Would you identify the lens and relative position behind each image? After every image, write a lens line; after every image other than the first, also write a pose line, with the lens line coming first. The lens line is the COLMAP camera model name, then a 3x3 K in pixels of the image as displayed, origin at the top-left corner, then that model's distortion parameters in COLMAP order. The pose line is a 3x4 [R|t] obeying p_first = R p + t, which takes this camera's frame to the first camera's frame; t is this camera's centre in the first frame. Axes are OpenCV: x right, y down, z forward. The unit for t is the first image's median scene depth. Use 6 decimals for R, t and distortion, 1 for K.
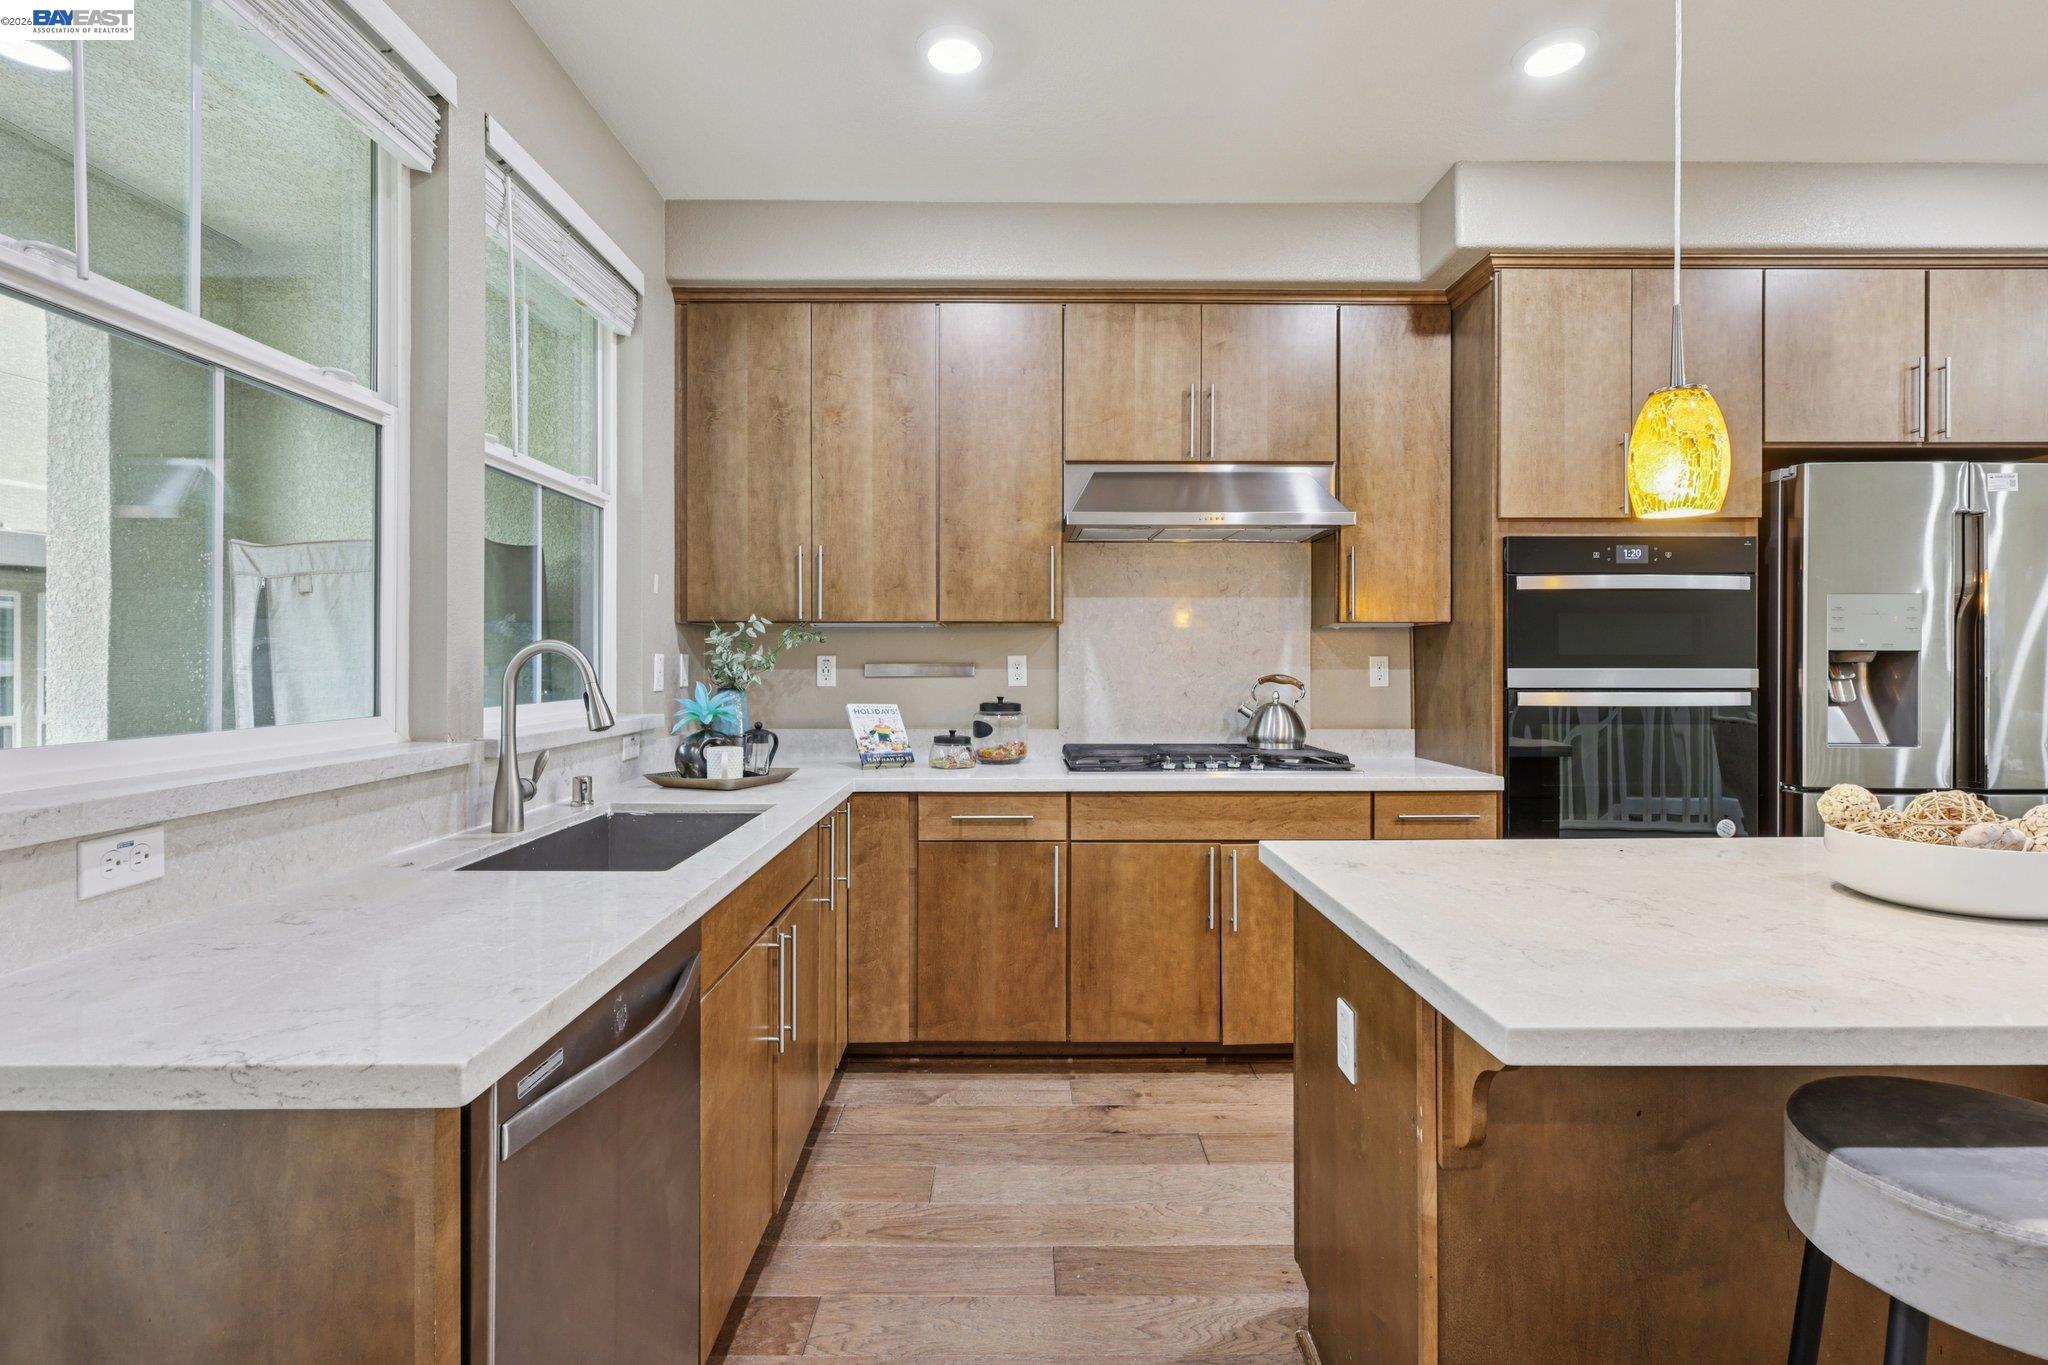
lens RADIAL K [[953.6, 0, 1020.0], [0, 953.6, 671.2], [0, 0, 1]] dist [-0.003363, 0.001669]
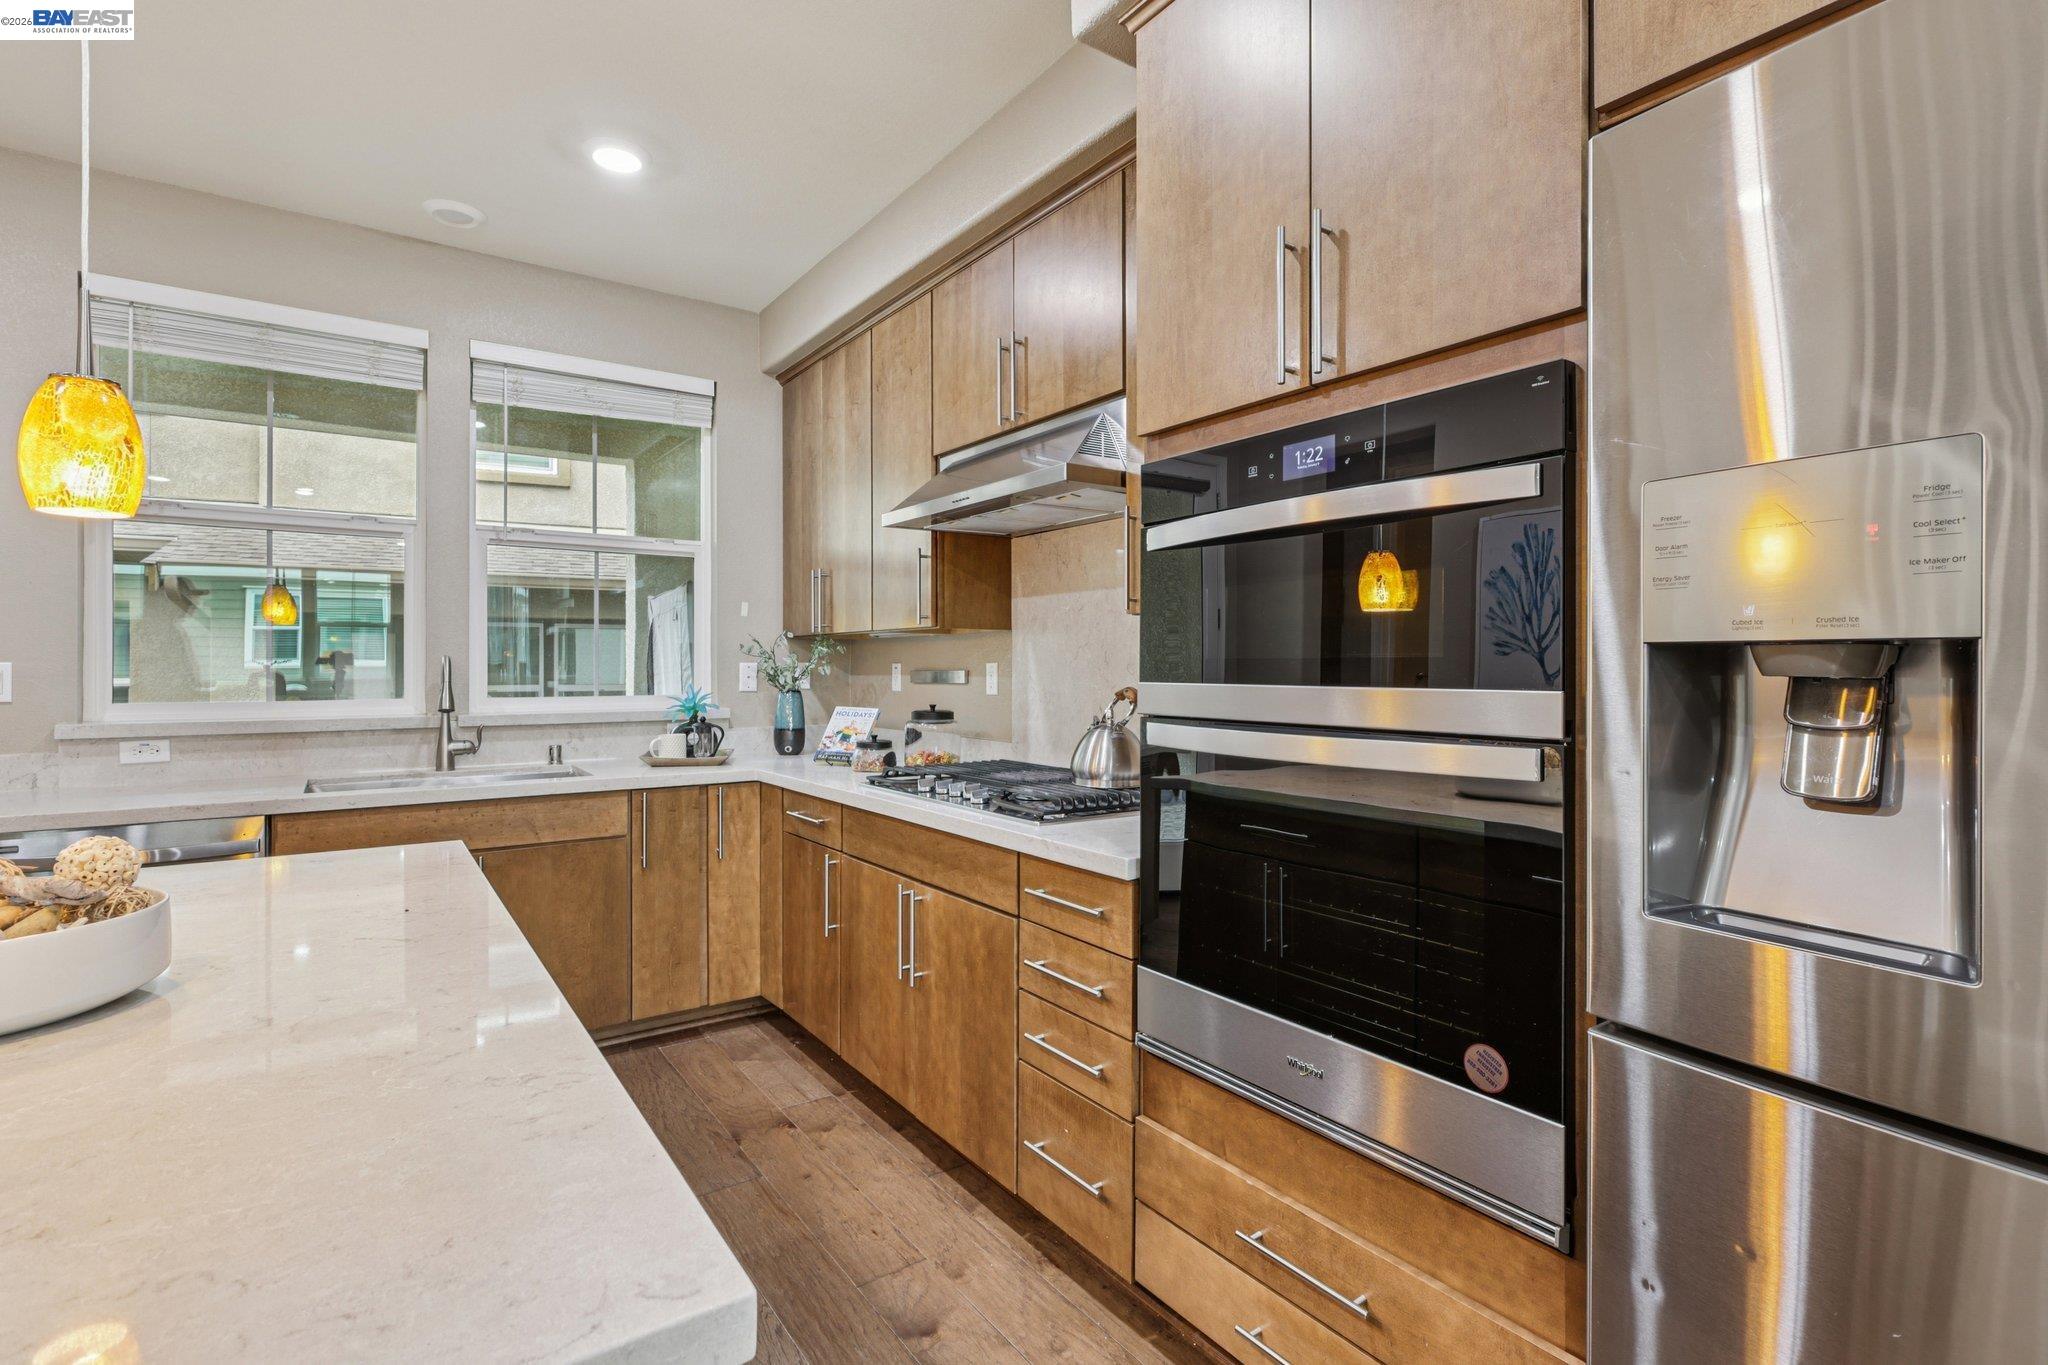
lens RADIAL K [[953.6, 0, 1029.0], [0, 953.6, 670.0], [0, 0, 1]] dist [-0.003363, 0.001669]
pose [[0.581116, 0.003157, -0.813814, 0.874478], [-0.008438, 0.999962, -0.002146, -0.008002], [0.813777, 0.008114, 0.581121, 0.532912]]
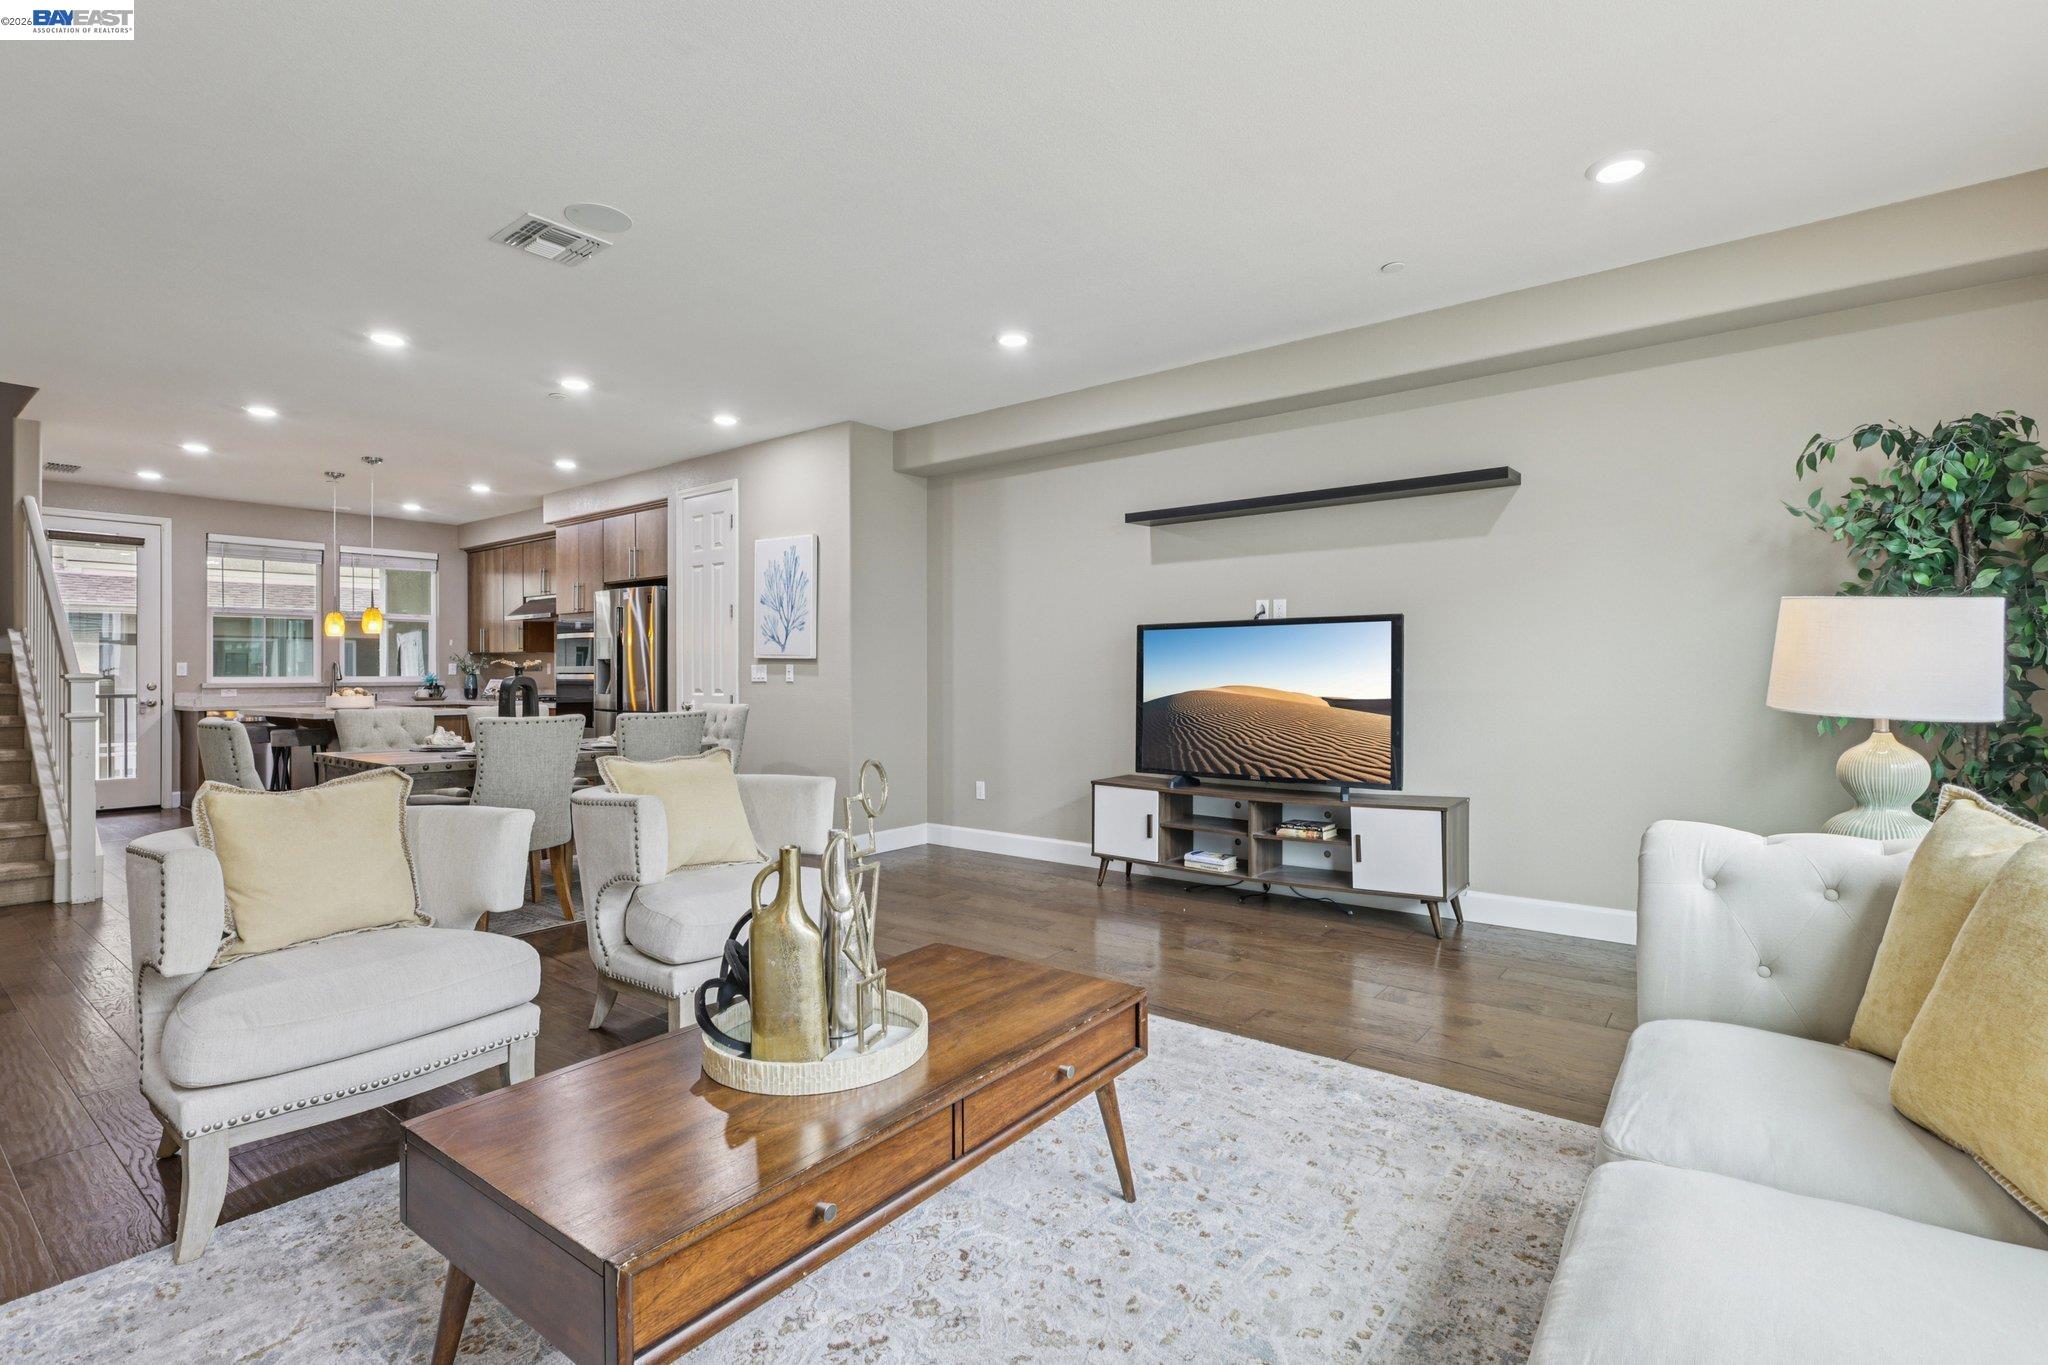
lens RADIAL K [[953.6, 0, 1032.5], [0, 953.6, 677.5], [0, 0, 1]] dist [-0.003363, 0.001669]
pose [[0.793589, 0.007801, -0.608404, 3.117395], [-0.008497, 0.999962, 0.001738, 0.007593], [0.608395, 0.003790, 0.793626, -0.386854]]
